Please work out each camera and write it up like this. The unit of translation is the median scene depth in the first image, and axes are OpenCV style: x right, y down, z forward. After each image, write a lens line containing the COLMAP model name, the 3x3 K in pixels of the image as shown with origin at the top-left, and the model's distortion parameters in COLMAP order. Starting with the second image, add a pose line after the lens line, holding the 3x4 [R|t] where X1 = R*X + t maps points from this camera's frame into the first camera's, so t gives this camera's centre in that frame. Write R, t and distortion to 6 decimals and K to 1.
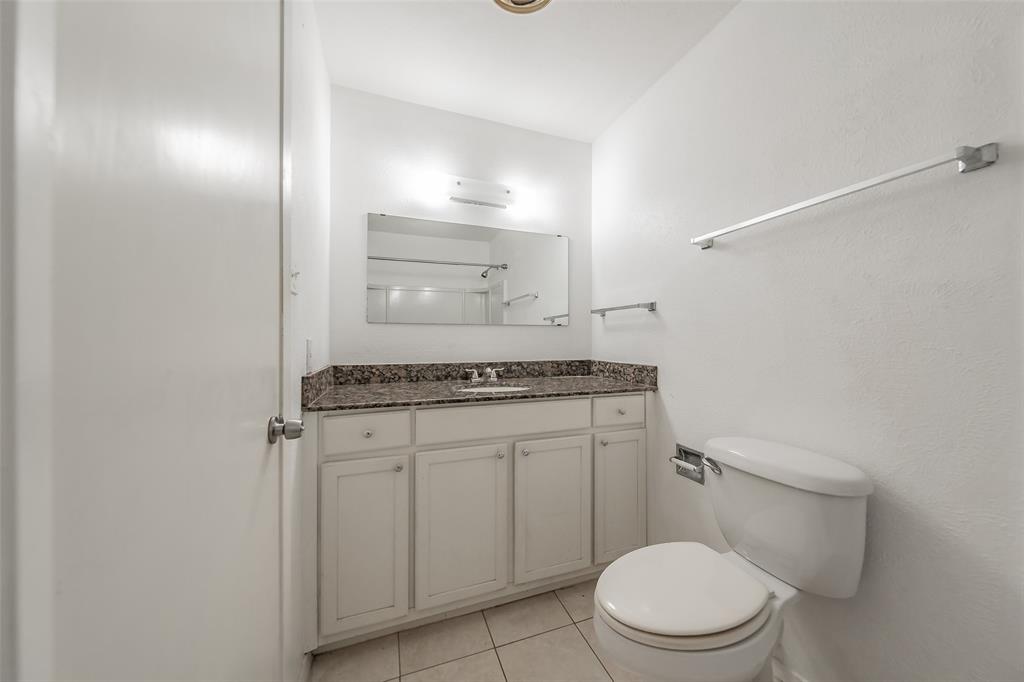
lens RADIAL K [[359.4, 0, 513.7], [0, 359.4, 339.2], [0, 0, 1]] dist [-0.000464, -0.000023]
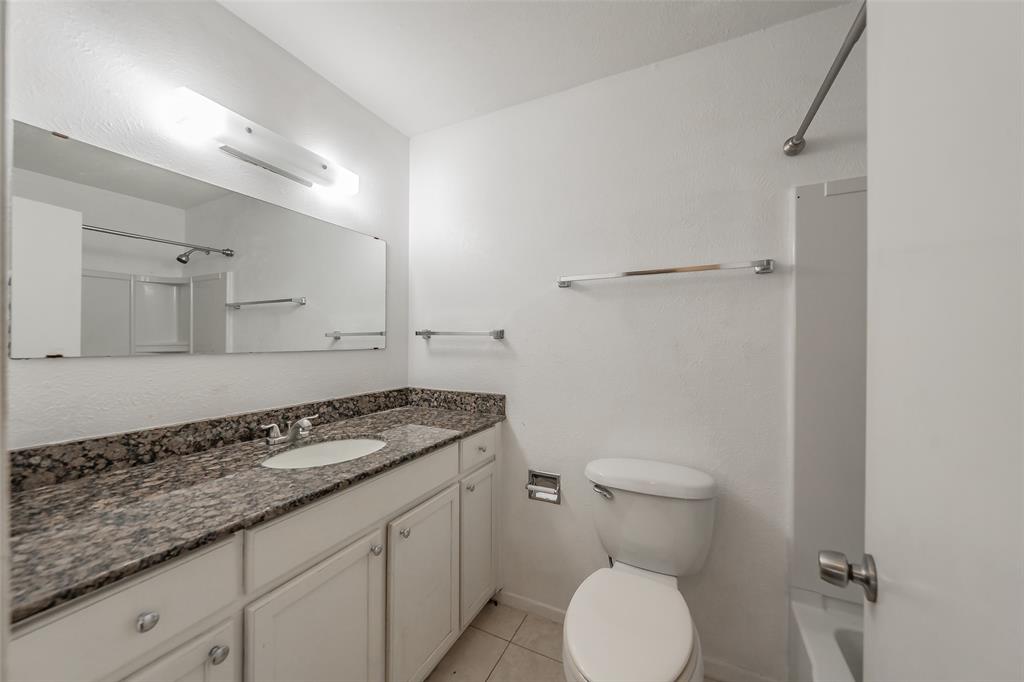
lens RADIAL K [[369.5, 0, 512.0], [0, 369.5, 341.0], [0, 0, 1]] dist [-0.000338, -0.000224]
pose [[0.730613, -0.001131, 0.682791, -0.245218], [0.001008, 0.999999, 0.000578, -0.064003], [-0.682791, 0.000266, 0.730614, 0.207755]]
